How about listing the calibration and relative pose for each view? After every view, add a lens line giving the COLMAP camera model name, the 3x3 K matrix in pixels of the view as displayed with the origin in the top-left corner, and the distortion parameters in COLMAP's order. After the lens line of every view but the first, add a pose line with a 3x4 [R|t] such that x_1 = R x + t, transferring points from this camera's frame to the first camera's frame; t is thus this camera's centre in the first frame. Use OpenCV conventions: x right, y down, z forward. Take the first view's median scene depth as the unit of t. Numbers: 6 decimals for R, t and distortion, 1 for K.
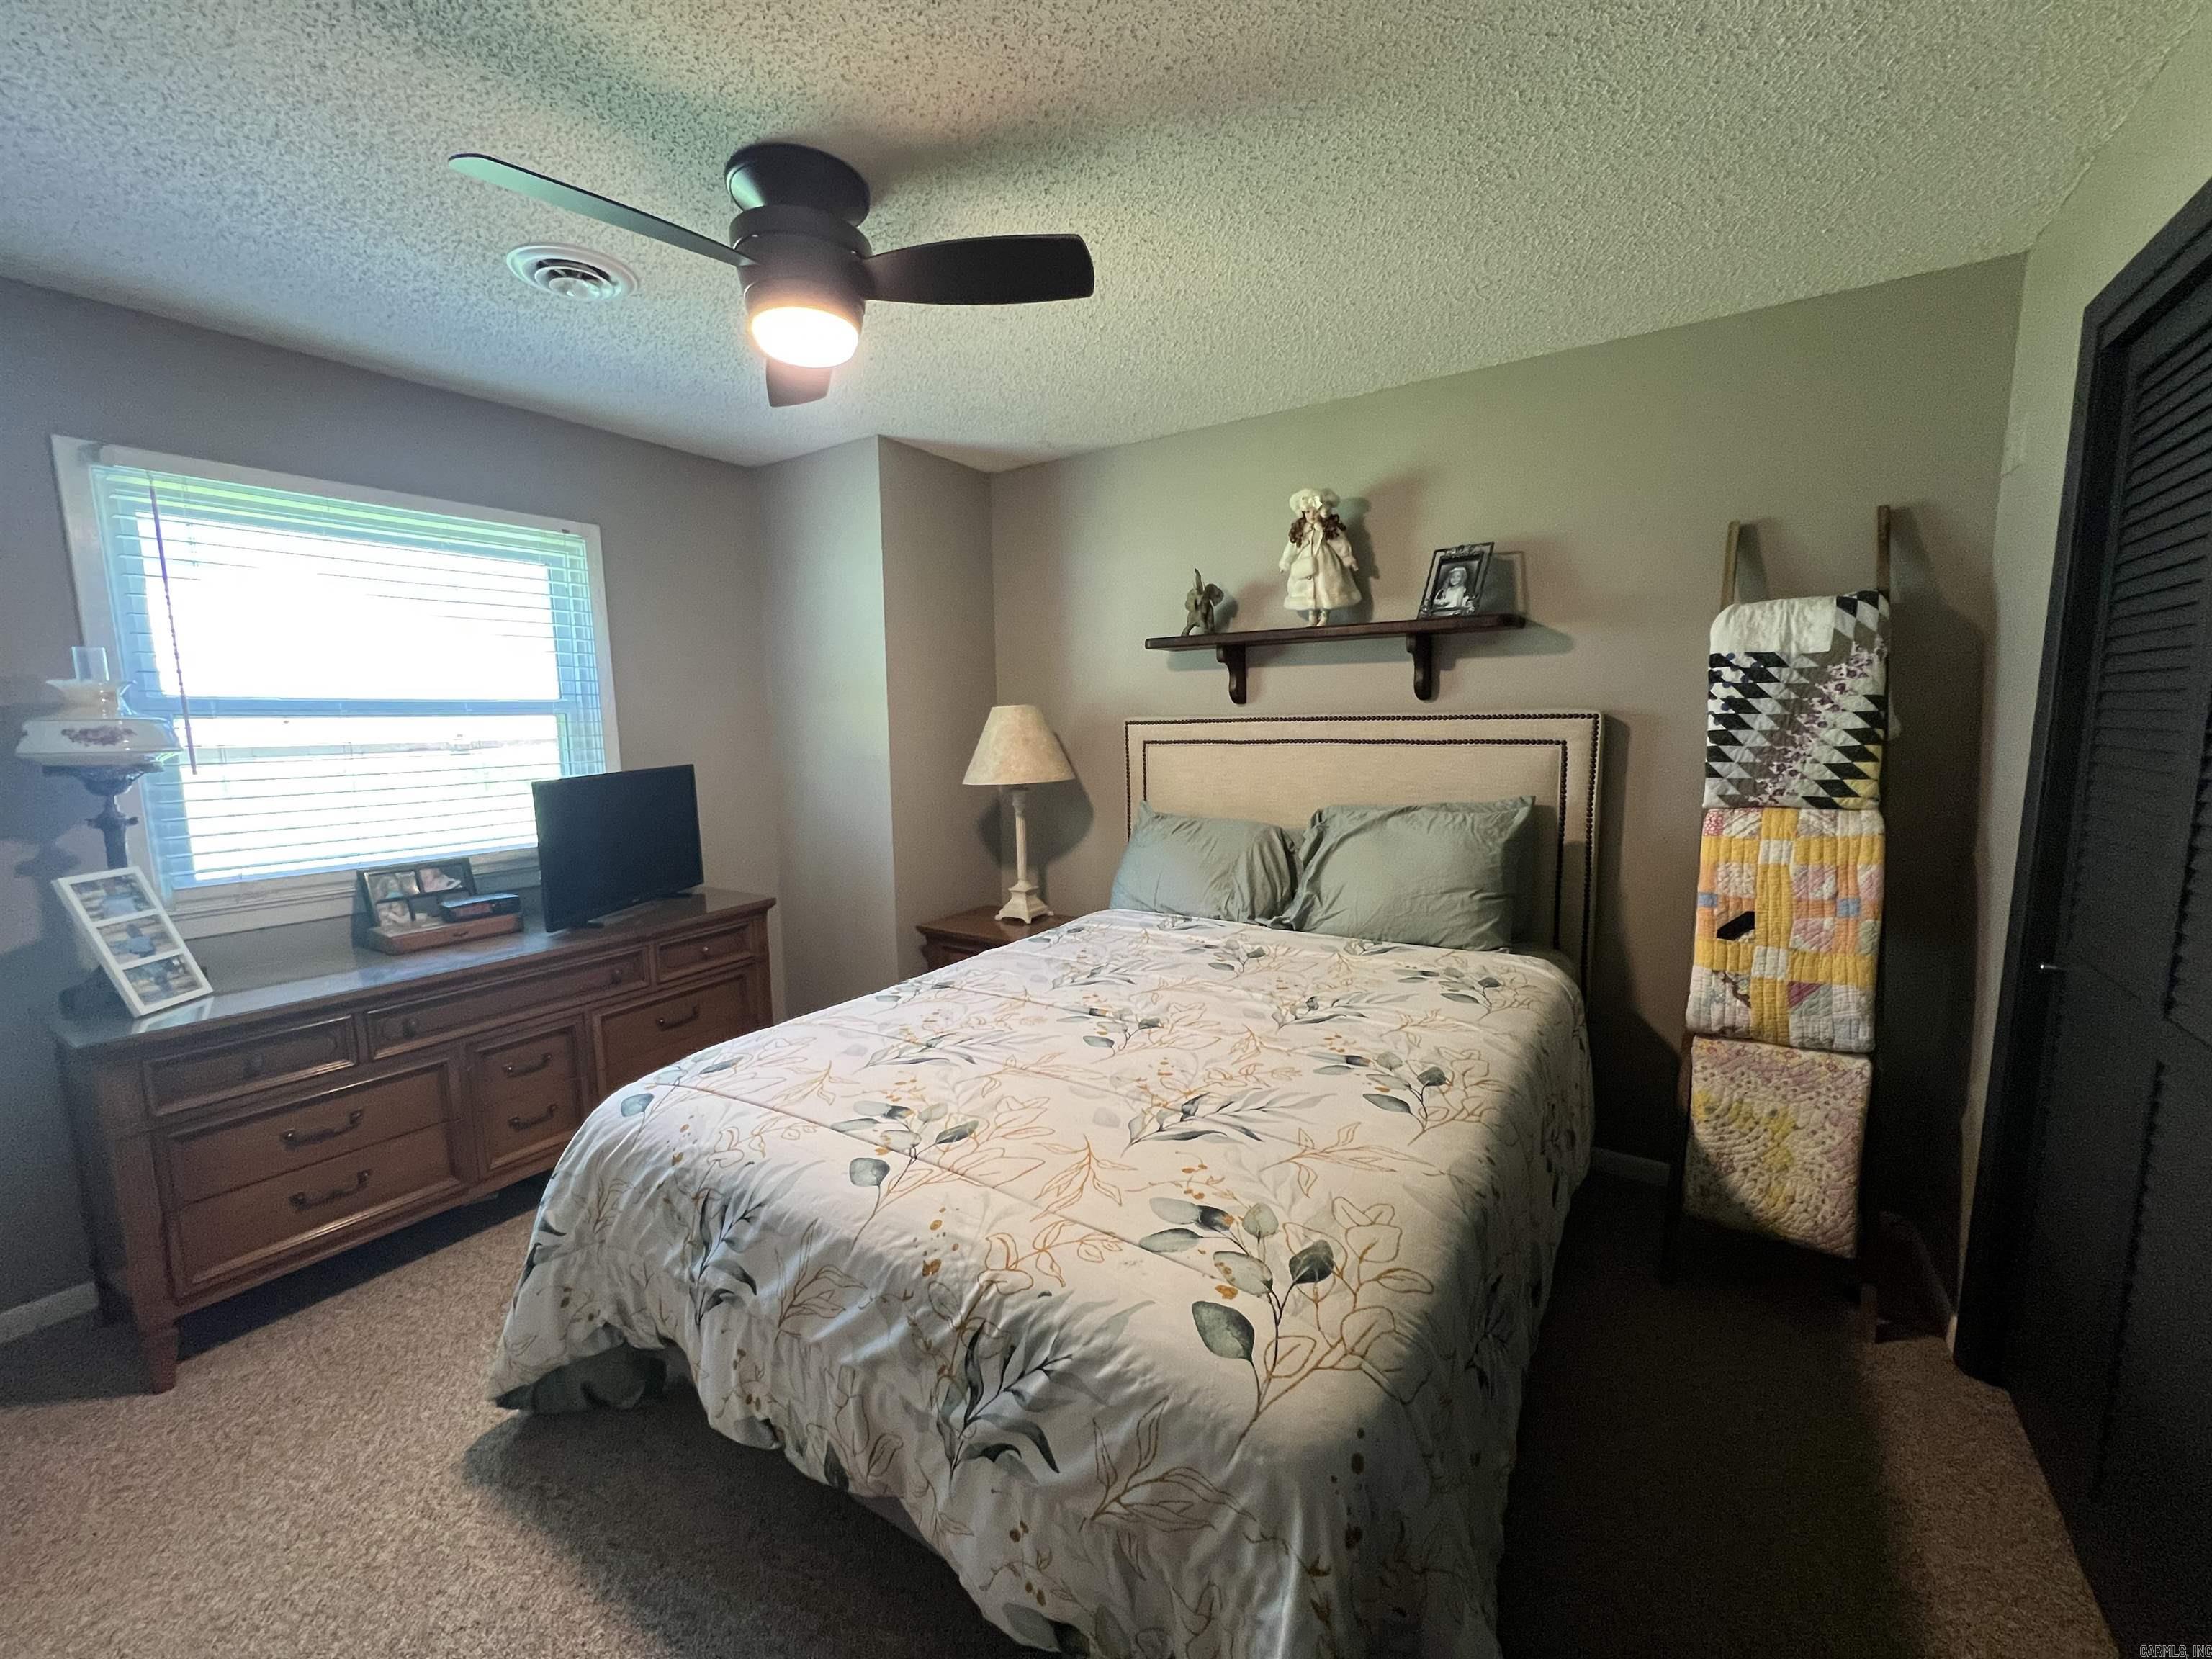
lens RADIAL K [[885.6, 0, 1109.2], [0, 885.6, 831.7], [0, 0, 1]] dist [-0.002344, 0.000488]
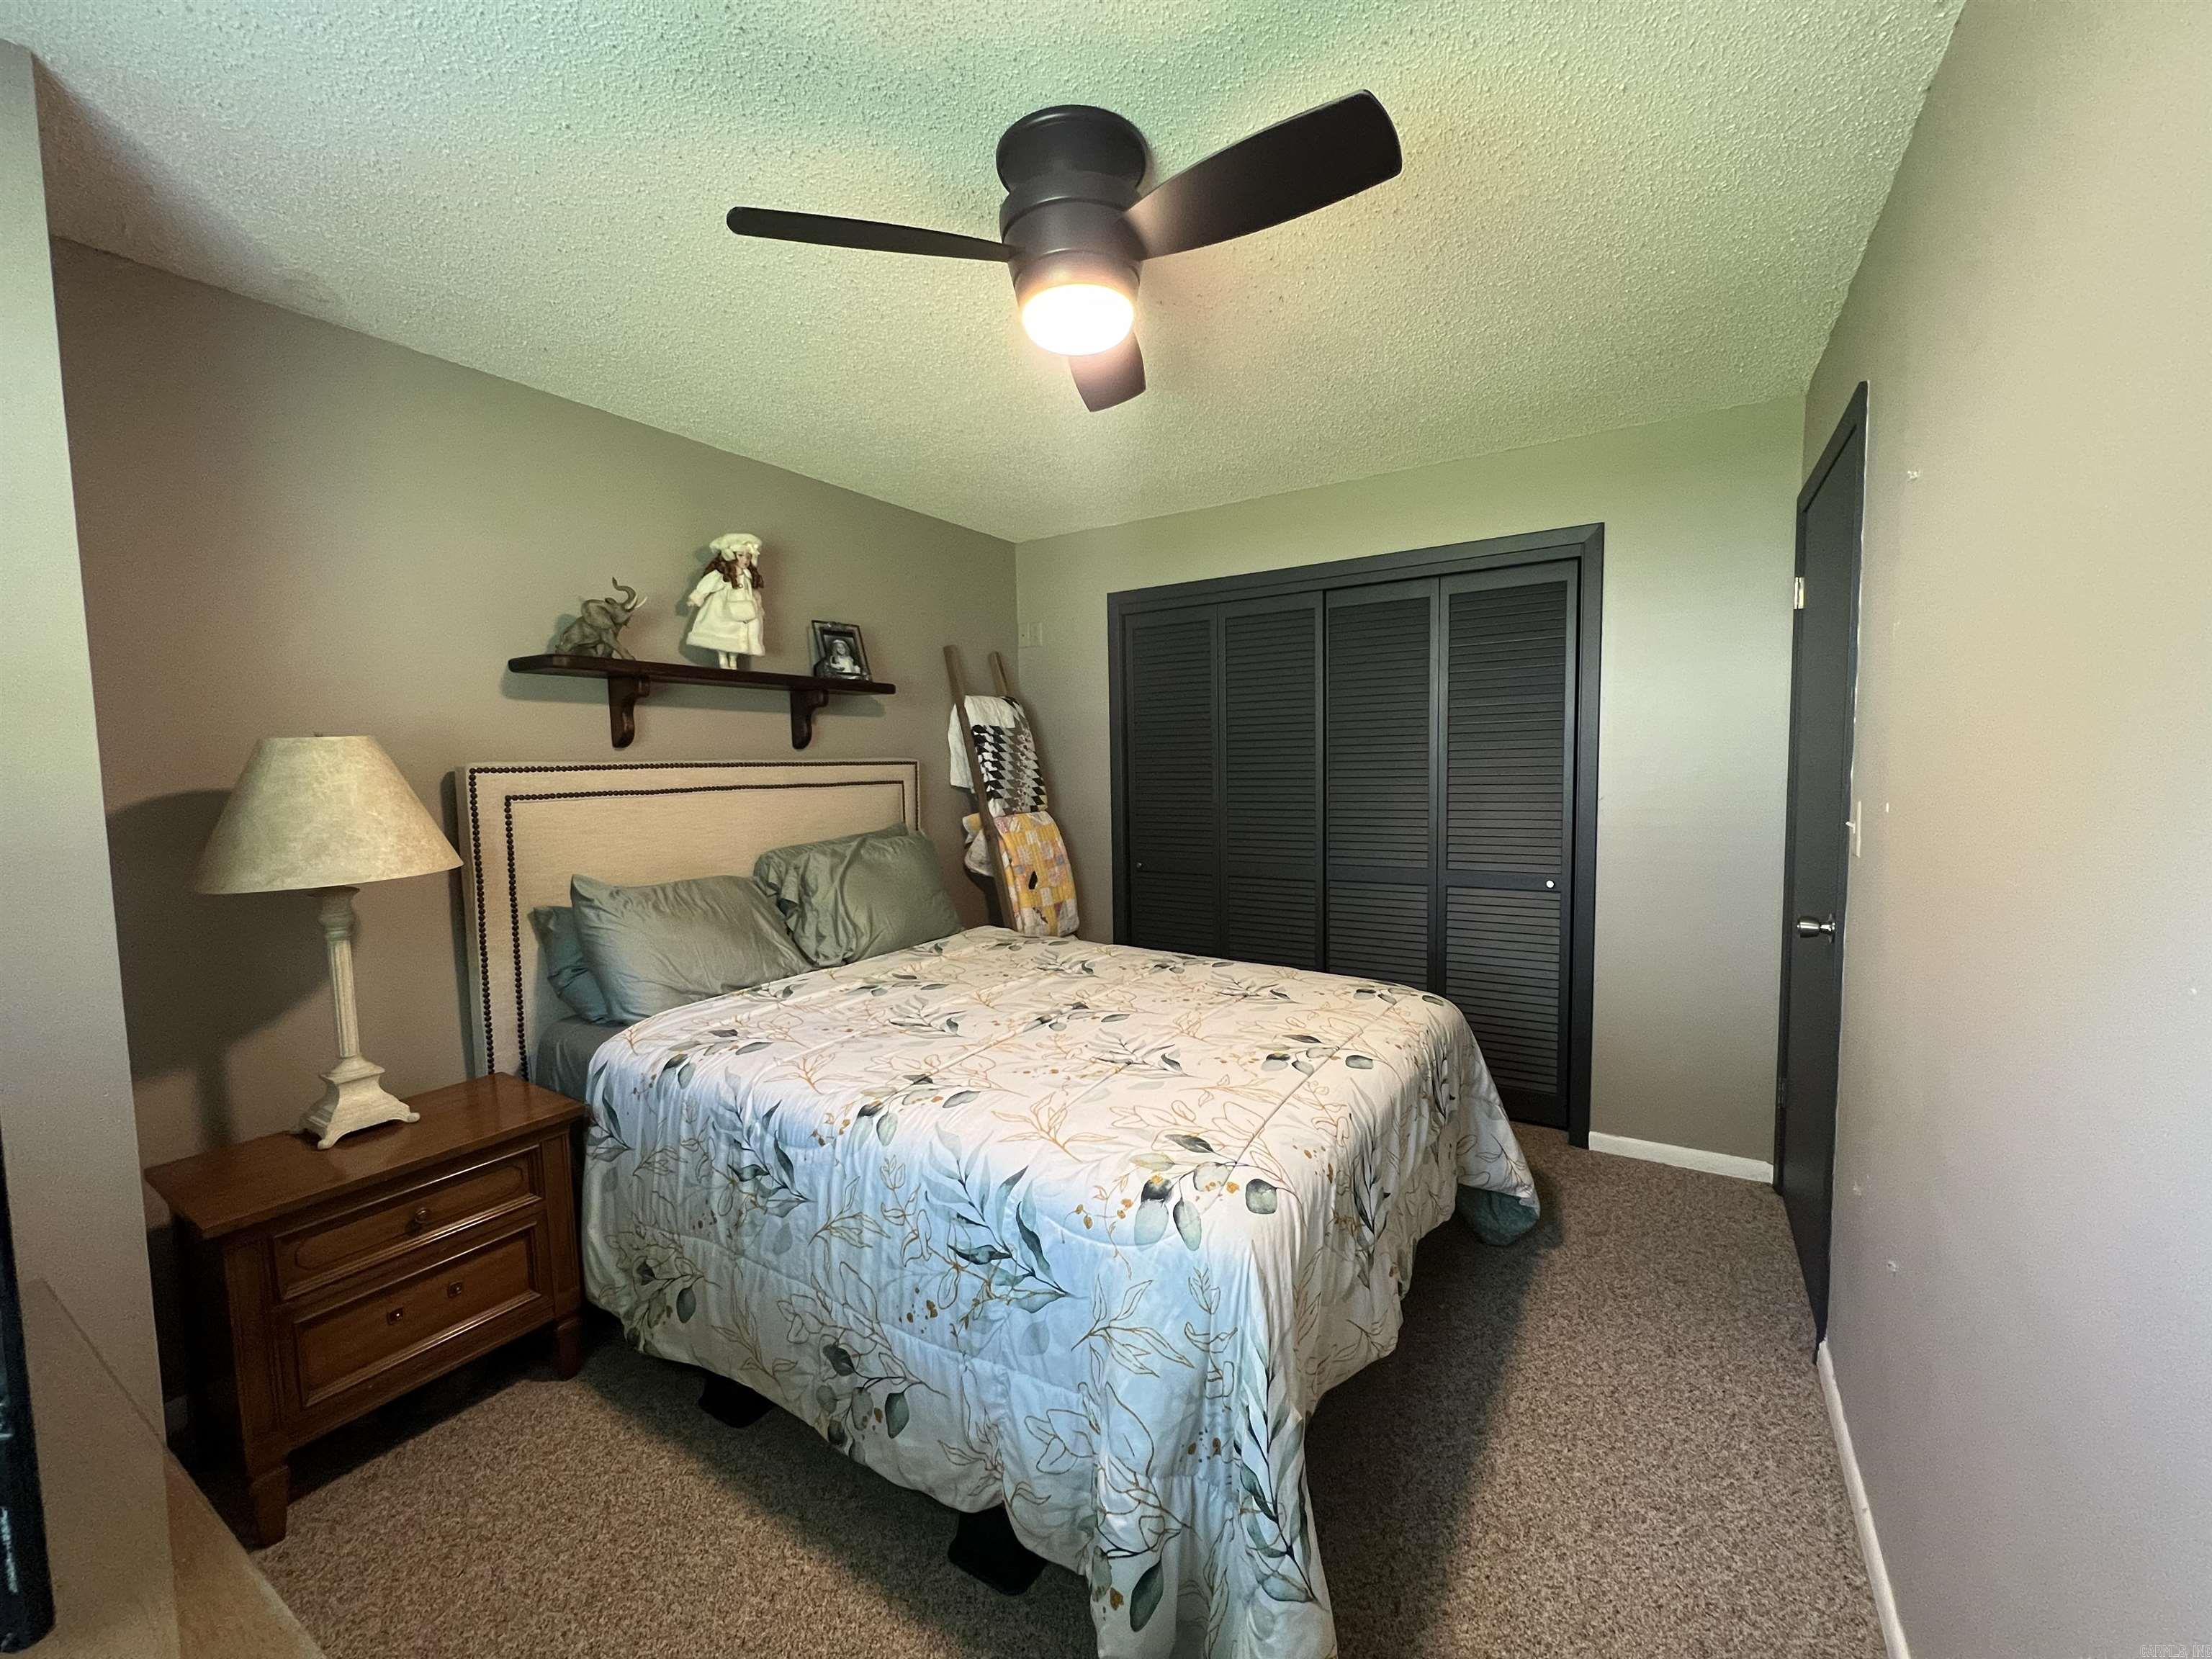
lens RADIAL K [[885.6, 0, 1109.2], [0, 885.6, 831.7], [0, 0, 1]] dist [-0.002344, 0.000488]
pose [[-0.020988, -0.060193, 0.997966, -0.960641], [0.149160, 0.986826, 0.062658, -0.070609], [-0.988590, 0.150172, -0.011733, 0.795120]]
